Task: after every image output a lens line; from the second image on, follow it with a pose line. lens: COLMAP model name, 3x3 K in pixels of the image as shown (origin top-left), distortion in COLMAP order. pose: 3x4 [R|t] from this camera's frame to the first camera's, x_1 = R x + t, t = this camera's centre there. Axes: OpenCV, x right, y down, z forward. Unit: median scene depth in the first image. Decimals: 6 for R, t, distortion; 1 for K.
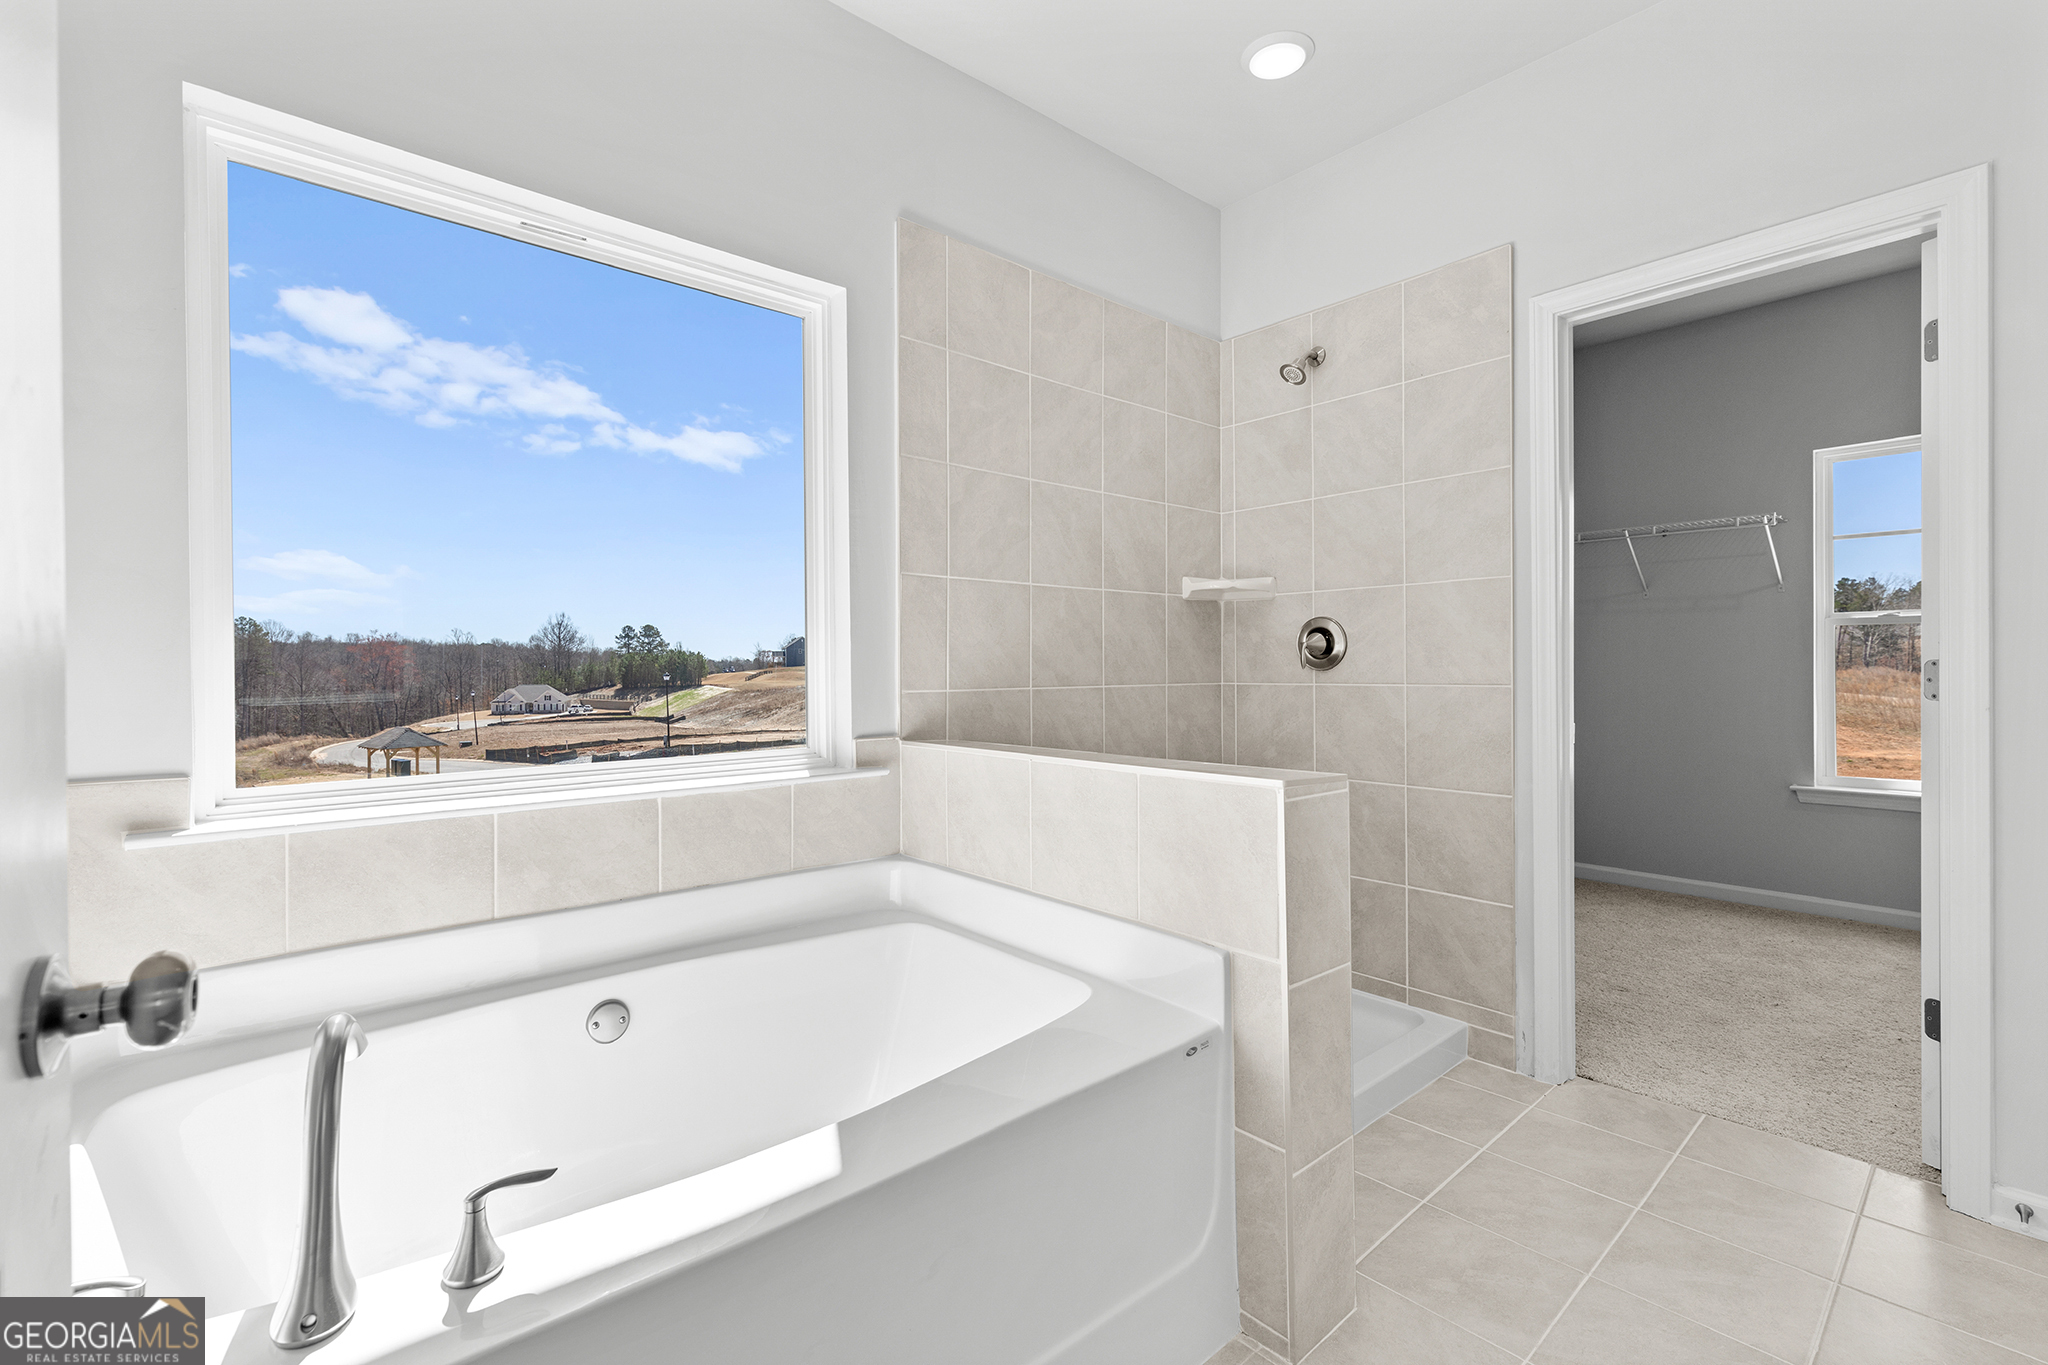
lens RADIAL K [[882.3, 0, 1022.8], [0, 882.3, 669.0], [0, 0, 1]] dist [0.002275, -0.000593]
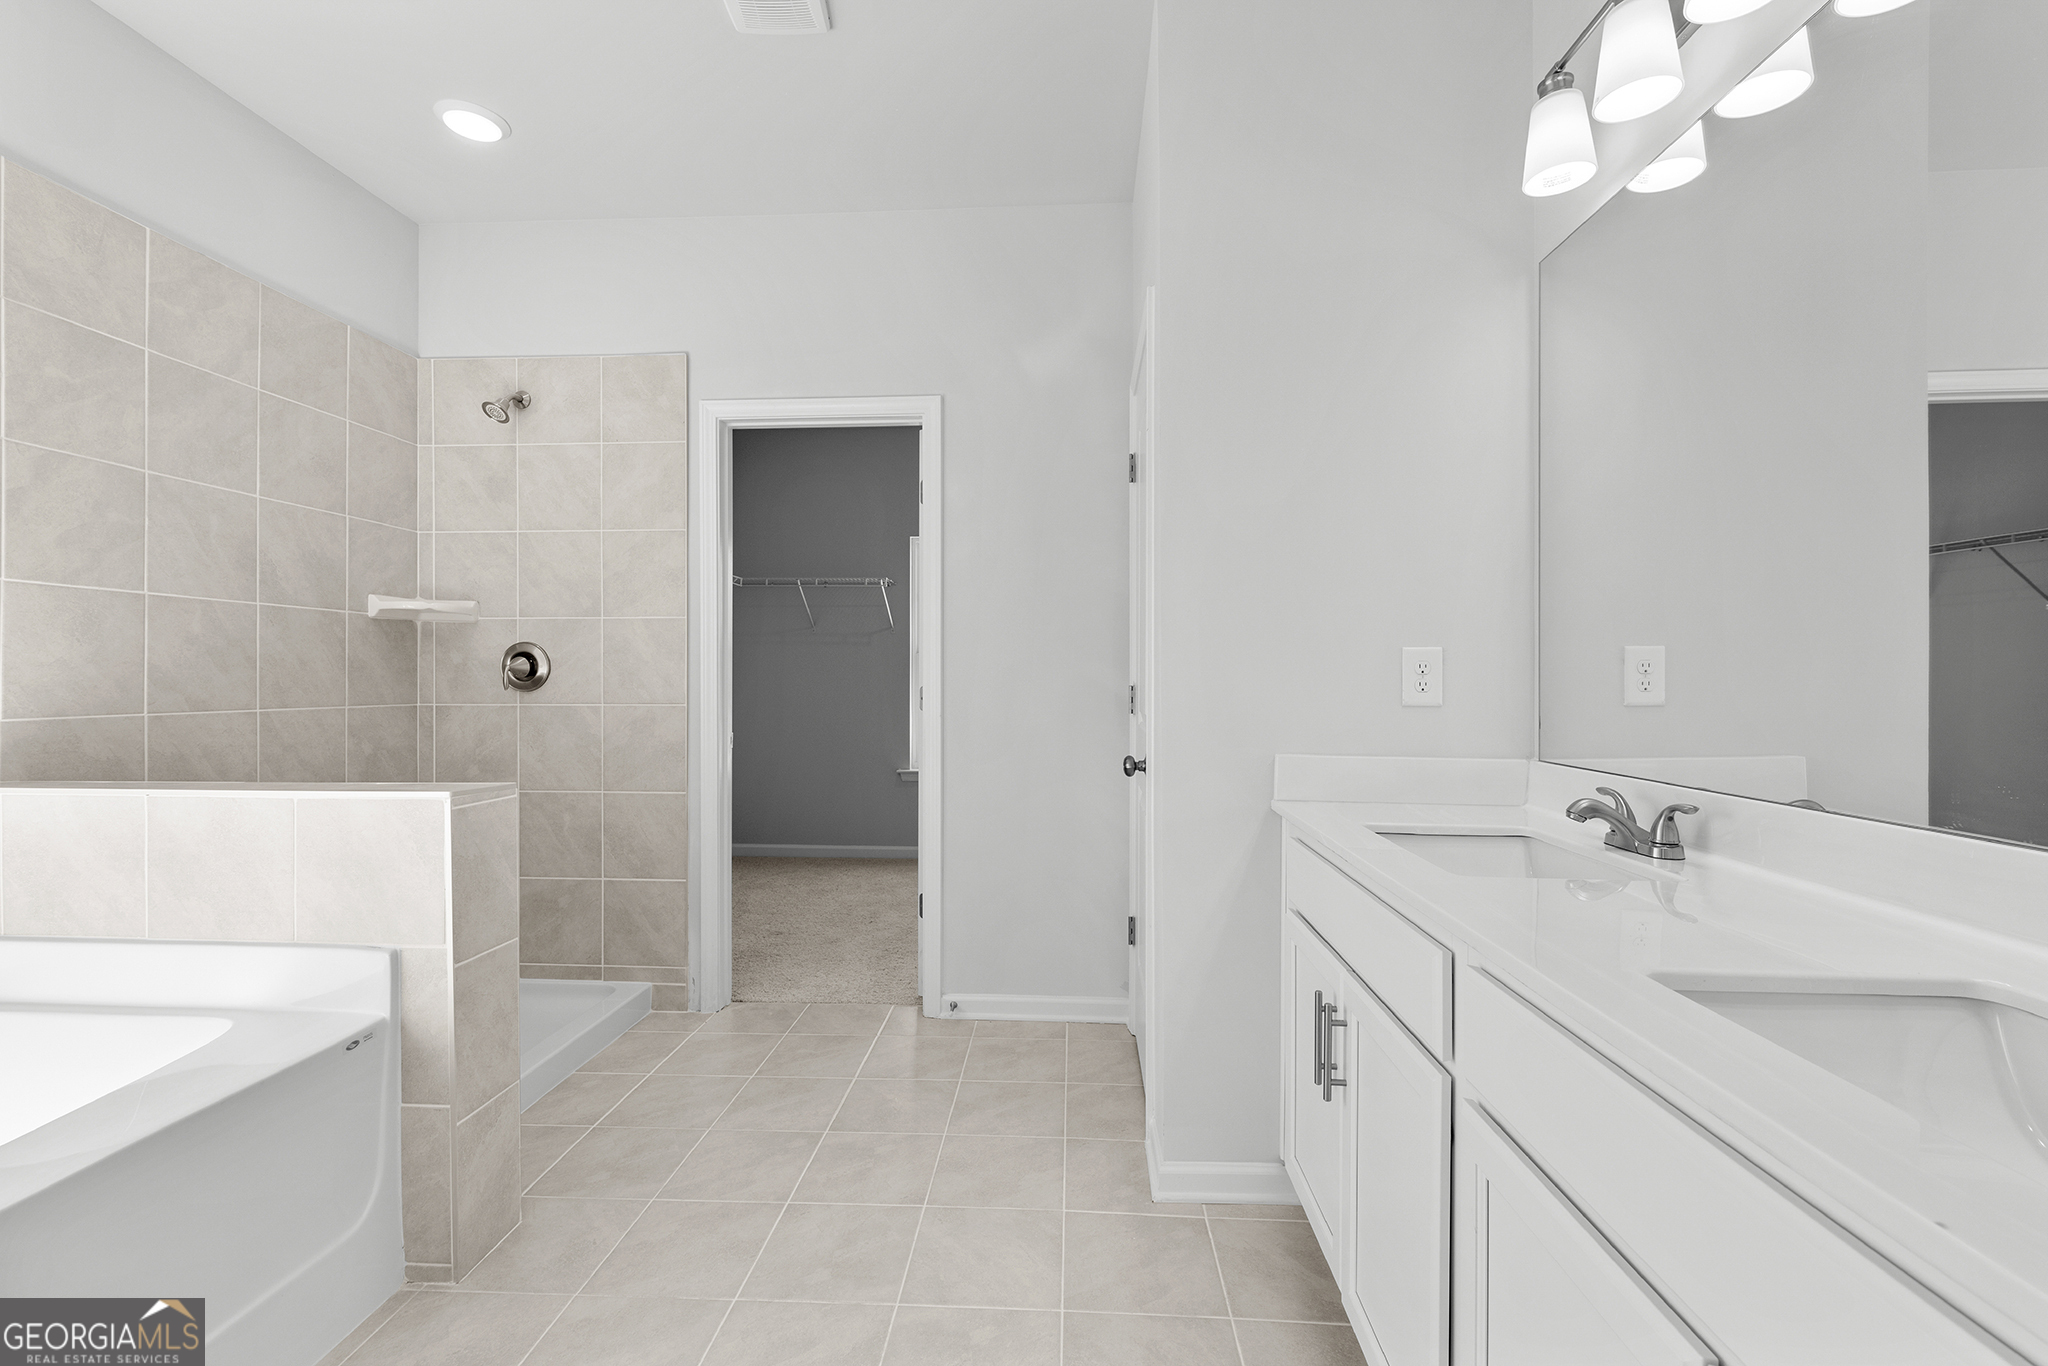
lens RADIAL K [[882.3, 0, 1021.1], [0, 882.3, 683.0], [0, 0, 1]] dist [0.002275, -0.000593]
pose [[0.701450, 0.004130, 0.712707, -0.006676], [-0.005046, 0.999987, -0.000829, -0.013150], [-0.712701, -0.003015, 0.701462, -0.221759]]
